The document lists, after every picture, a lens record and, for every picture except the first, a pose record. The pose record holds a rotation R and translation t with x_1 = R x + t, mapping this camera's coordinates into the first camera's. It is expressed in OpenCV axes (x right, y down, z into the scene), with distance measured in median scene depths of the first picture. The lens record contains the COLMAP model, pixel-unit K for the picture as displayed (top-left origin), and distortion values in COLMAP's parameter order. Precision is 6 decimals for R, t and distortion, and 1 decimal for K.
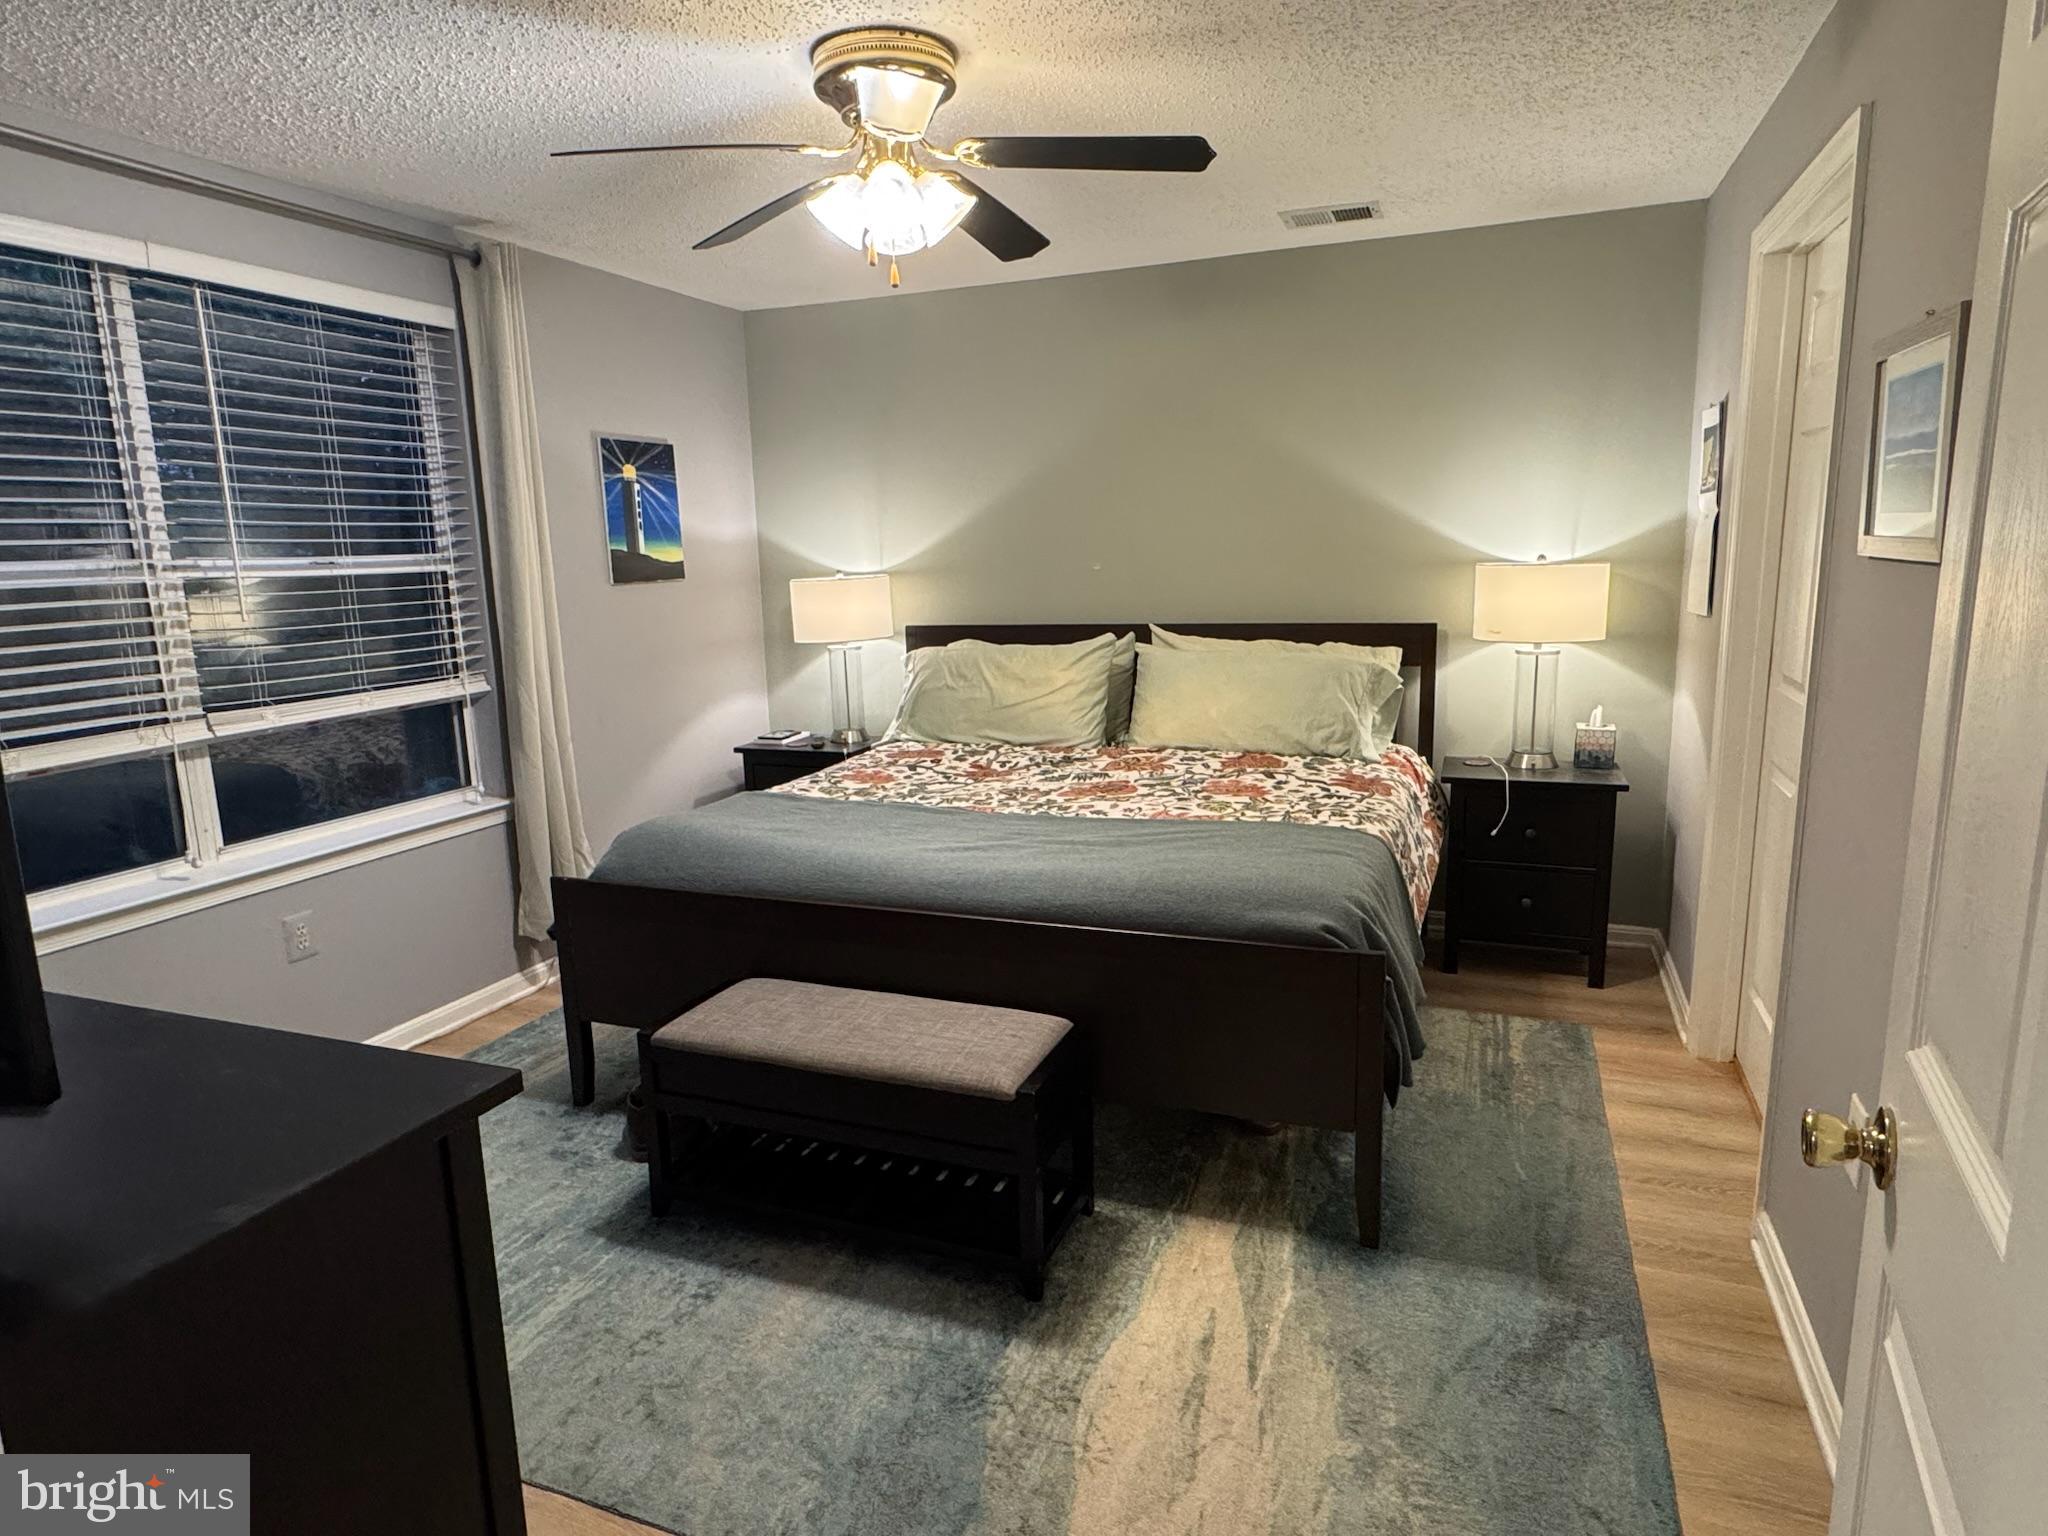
lens RADIAL K [[1217.8, 0, 1018.9], [0, 1217.8, 762.7], [0, 0, 1]] dist [0.000336, -0.000998]
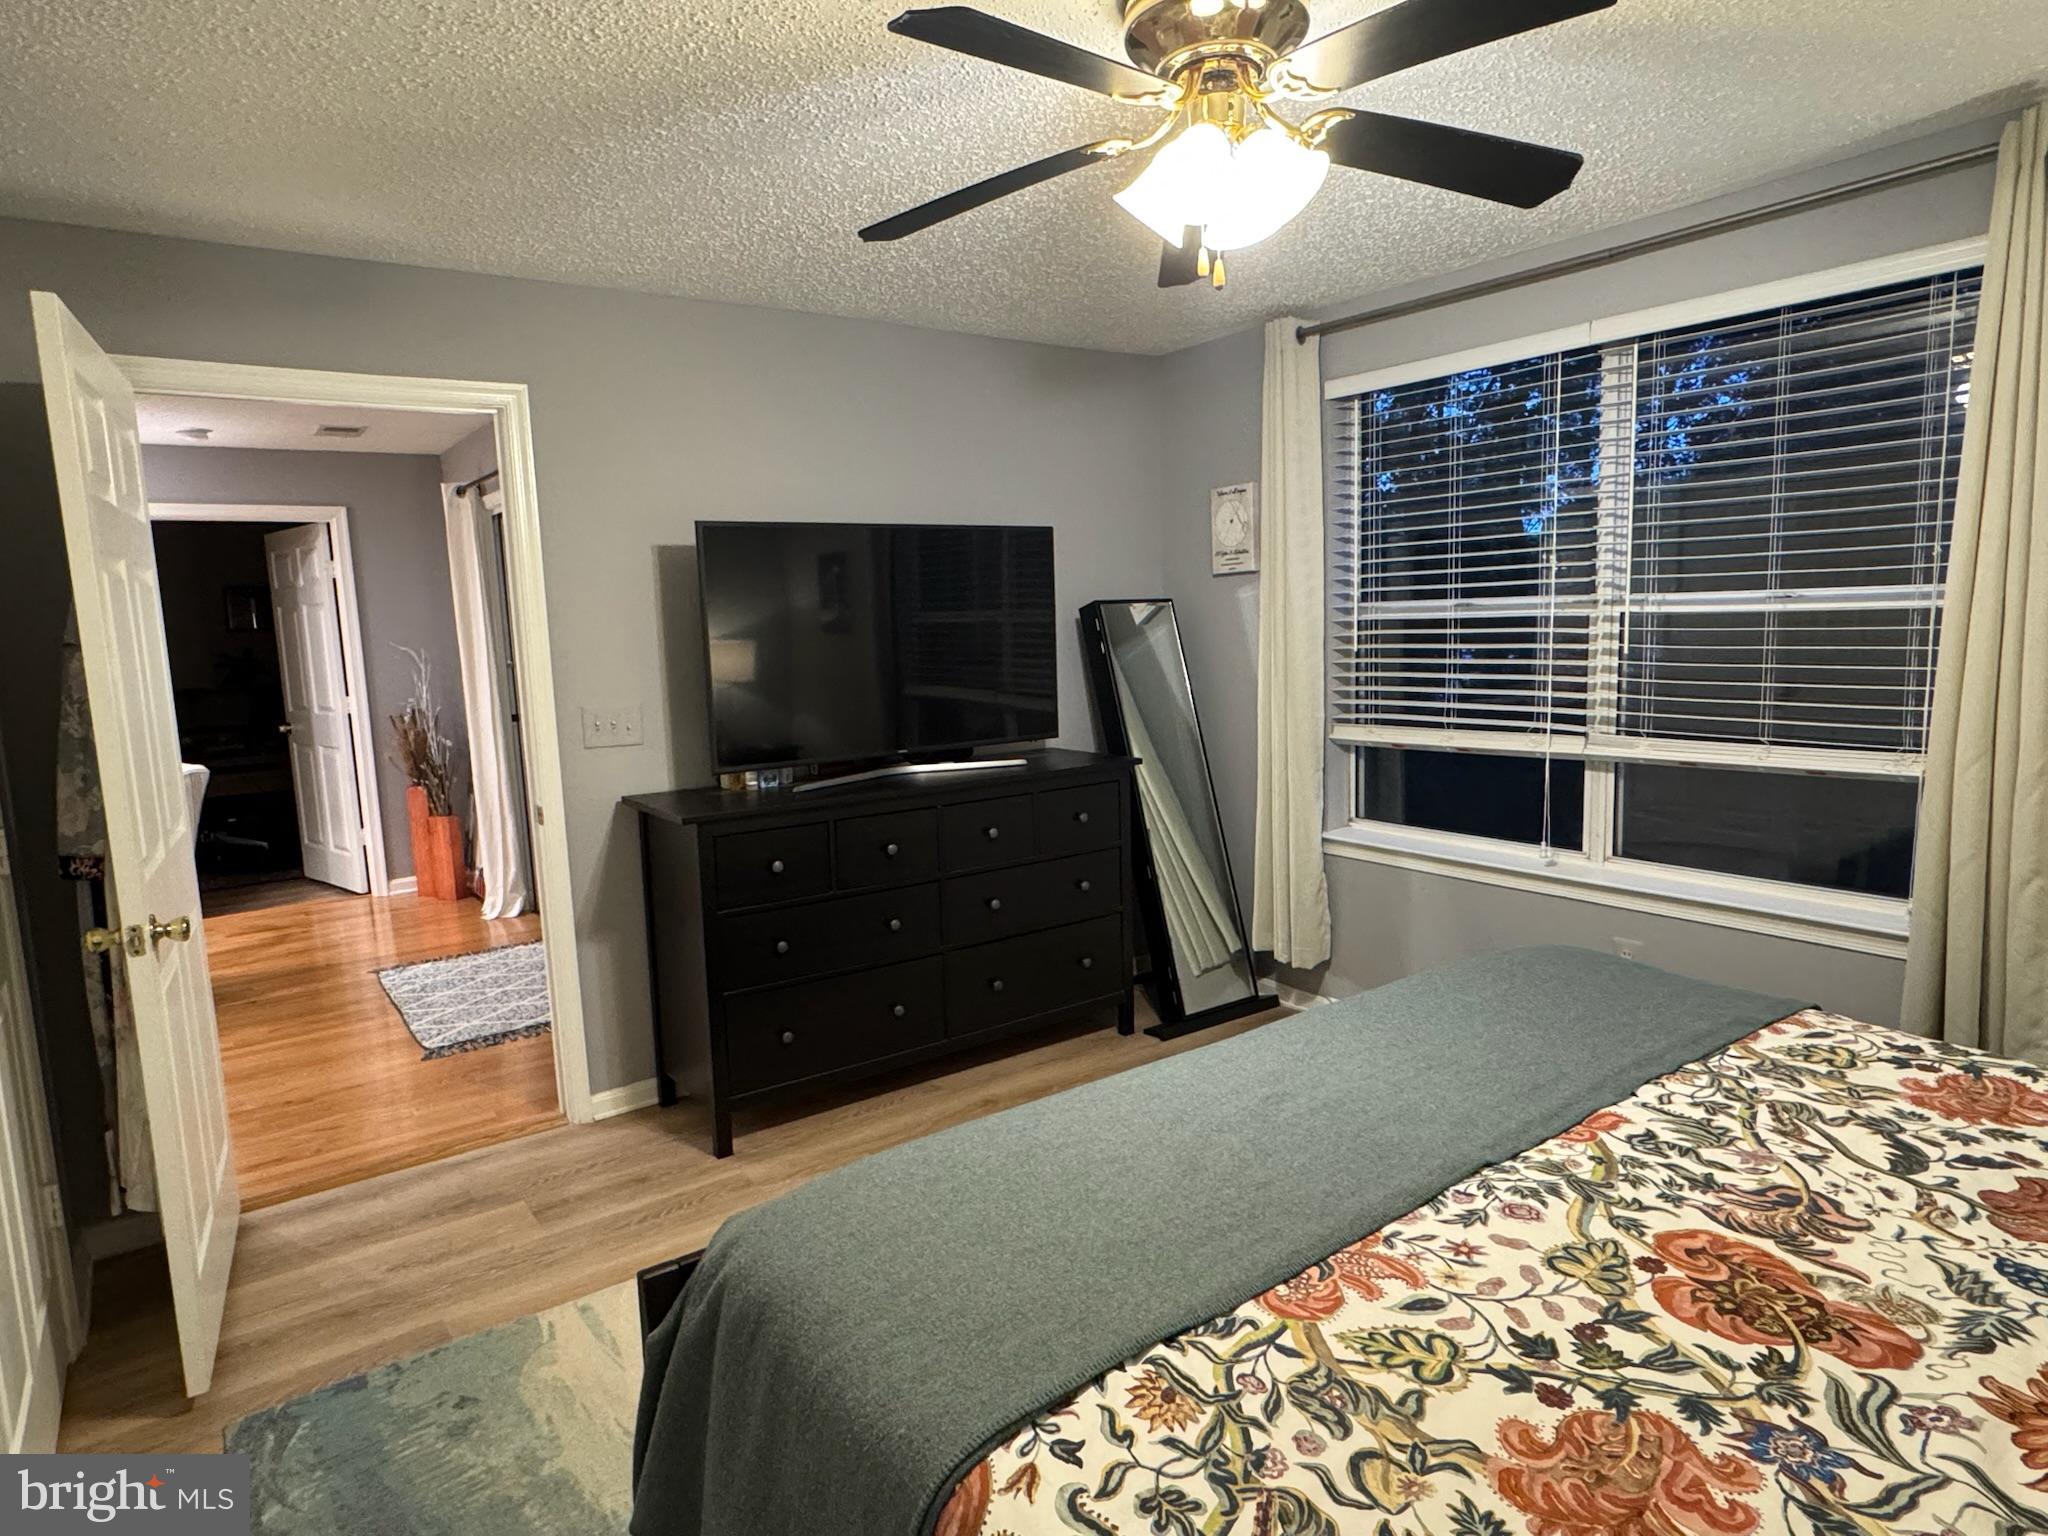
lens RADIAL K [[1217.8, 0, 1018.4], [0, 1217.8, 776.5], [0, 0, 1]] dist [0.000336, -0.000998]
pose [[-0.522685, 0.147487, -0.839671, 0.548815], [-0.113793, 0.964039, 0.240167, -0.207587], [0.844897, 0.221081, -0.487106, 1.094302]]
